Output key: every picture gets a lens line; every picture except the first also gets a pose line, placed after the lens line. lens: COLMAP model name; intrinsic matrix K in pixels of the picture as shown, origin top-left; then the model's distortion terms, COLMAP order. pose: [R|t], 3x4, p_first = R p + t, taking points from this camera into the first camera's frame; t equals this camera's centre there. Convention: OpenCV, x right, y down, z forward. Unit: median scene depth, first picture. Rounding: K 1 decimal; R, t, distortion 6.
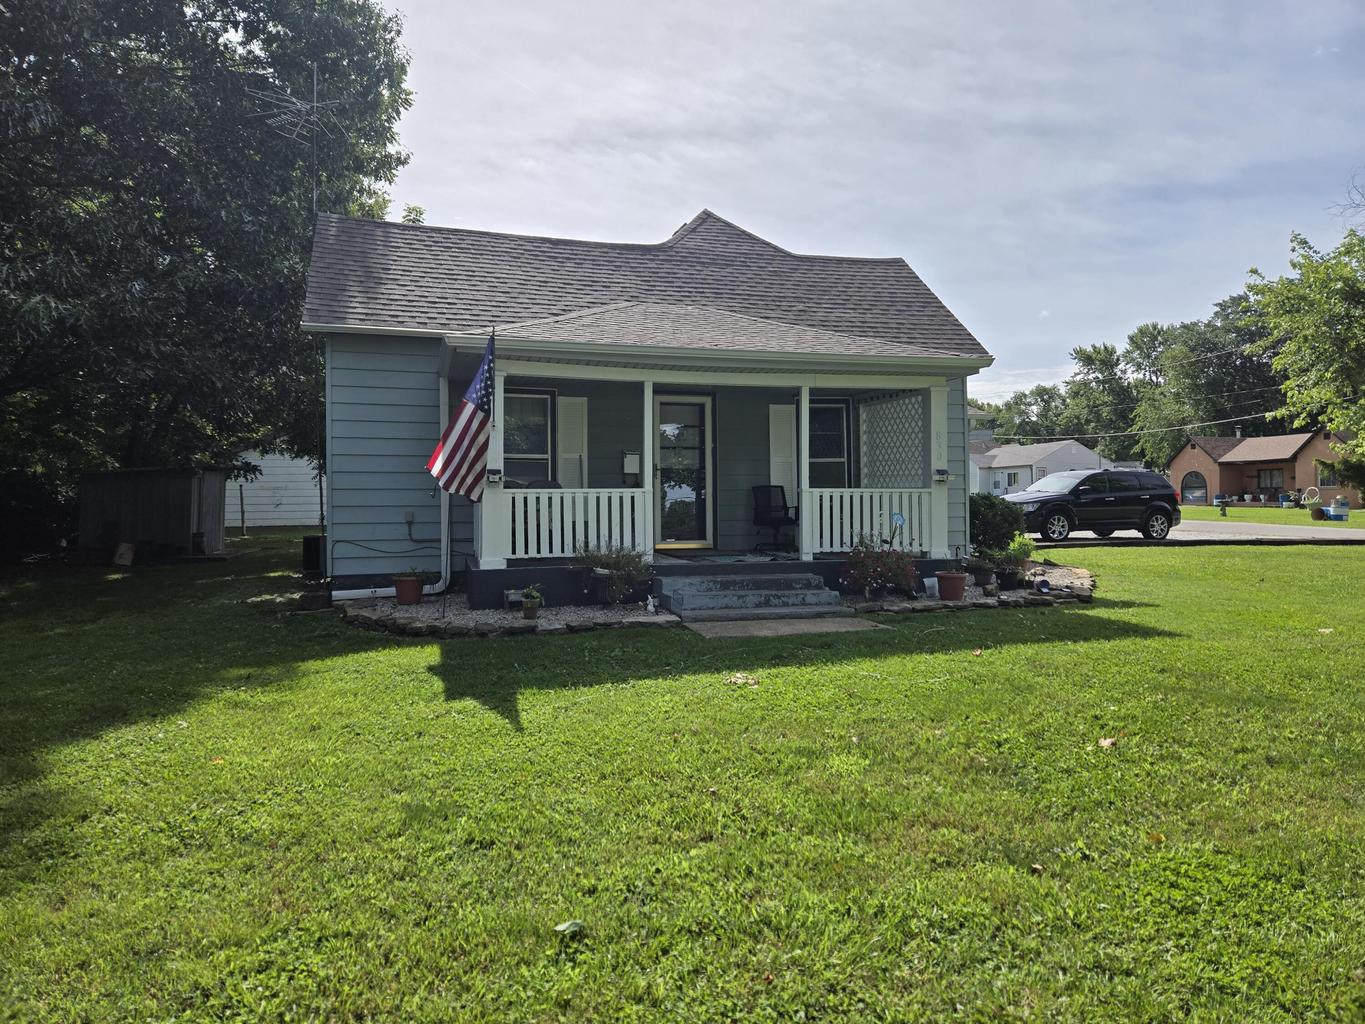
lens RADIAL K [[912.7, 0, 677.5], [0, 912.7, 491.6], [0, 0, 1]] dist [0.071829, -0.055504]
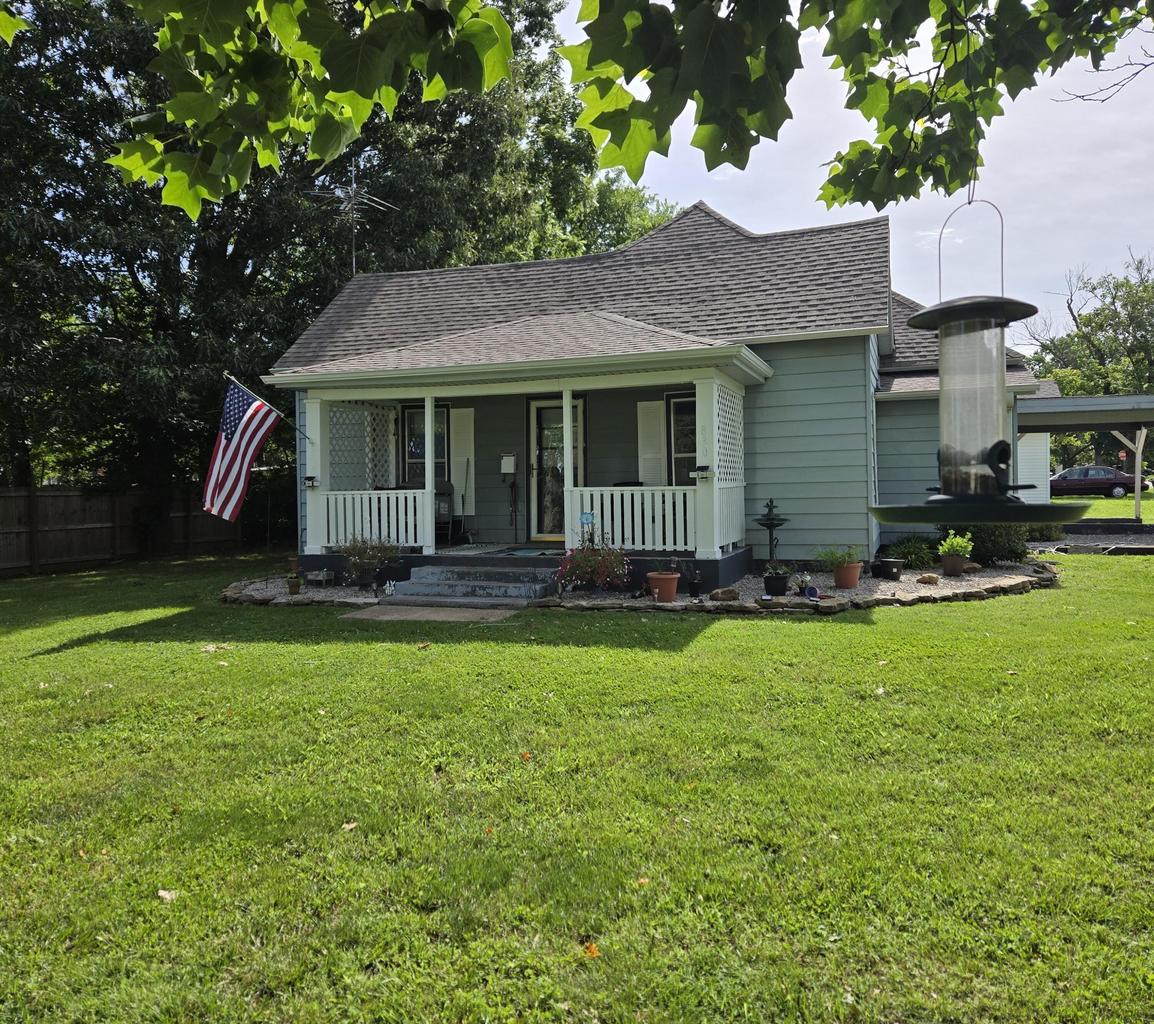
lens RADIAL K [[869.4, 0, 578.5], [0, 869.4, 492.5], [0, 0, 1]] dist [0.090363, 0.000280]
pose [[0.822780, -0.007334, -0.568313, 0.716743], [0.011961, 0.999919, 0.004414, -0.002263], [0.568234, -0.010429, 0.822801, 0.185466]]
